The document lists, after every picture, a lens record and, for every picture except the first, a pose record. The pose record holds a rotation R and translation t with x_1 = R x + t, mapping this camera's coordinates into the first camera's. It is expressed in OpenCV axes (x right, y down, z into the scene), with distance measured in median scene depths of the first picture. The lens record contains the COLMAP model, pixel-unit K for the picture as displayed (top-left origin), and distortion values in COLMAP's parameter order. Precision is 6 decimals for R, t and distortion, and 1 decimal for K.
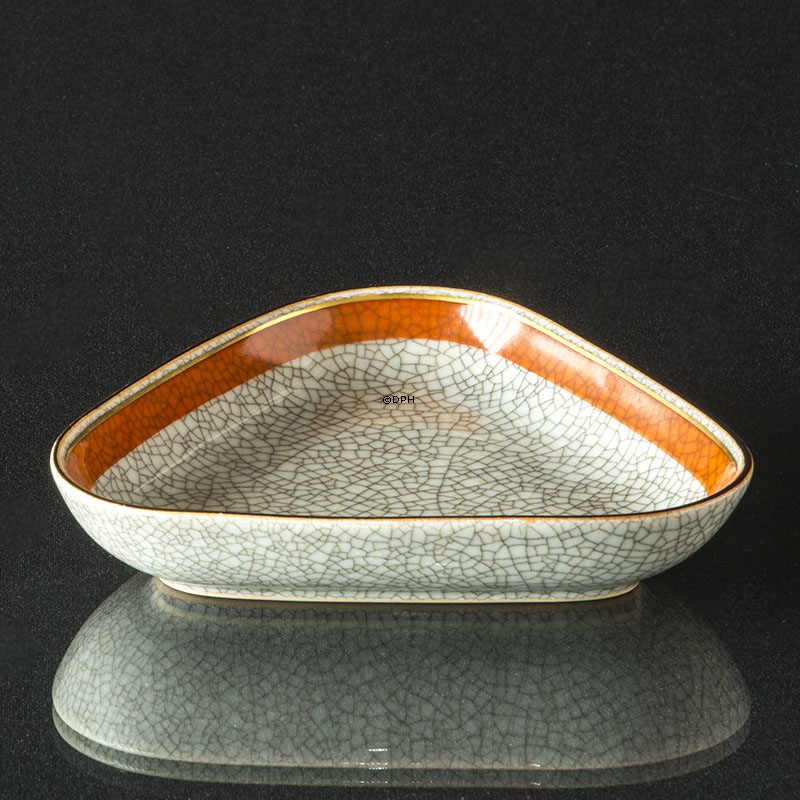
lens RADIAL K [[5946.0, 0, 396.1], [0, 5946.0, 399.4], [0, 0, 1]] dist [0.375869, 0.000000]
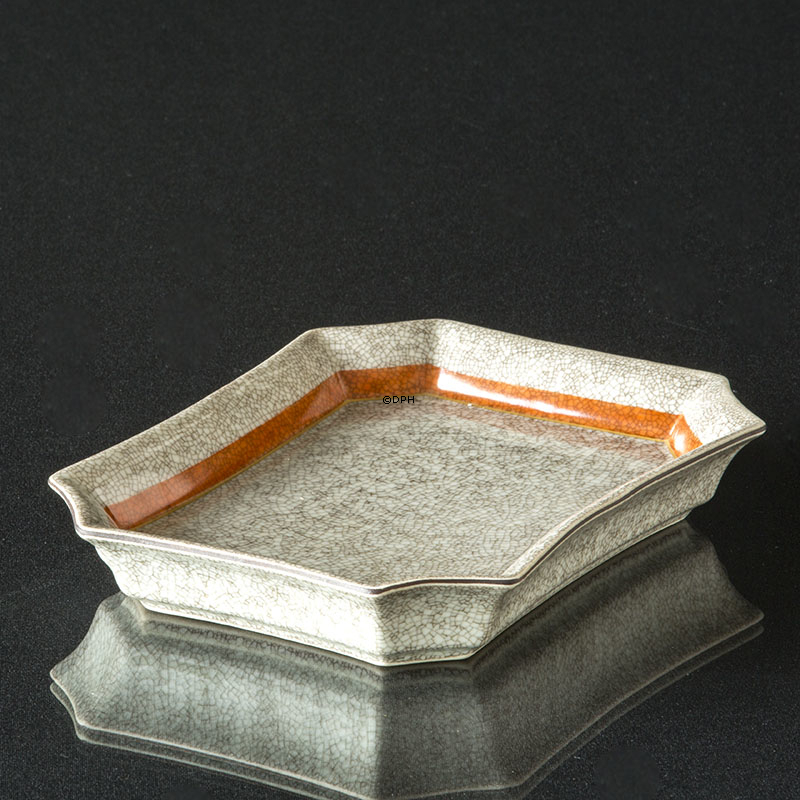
lens RADIAL K [[5946.0, 0, 425.8], [0, 5946.0, 373.4], [0, 0, 1]] dist [0.375869, 0.000000]
pose [[0.999995, -0.000448, -0.002986, 0.004936], [0.000402, 0.999878, -0.015646, -0.005252], [0.002992, 0.015645, 0.999873, -0.233638]]
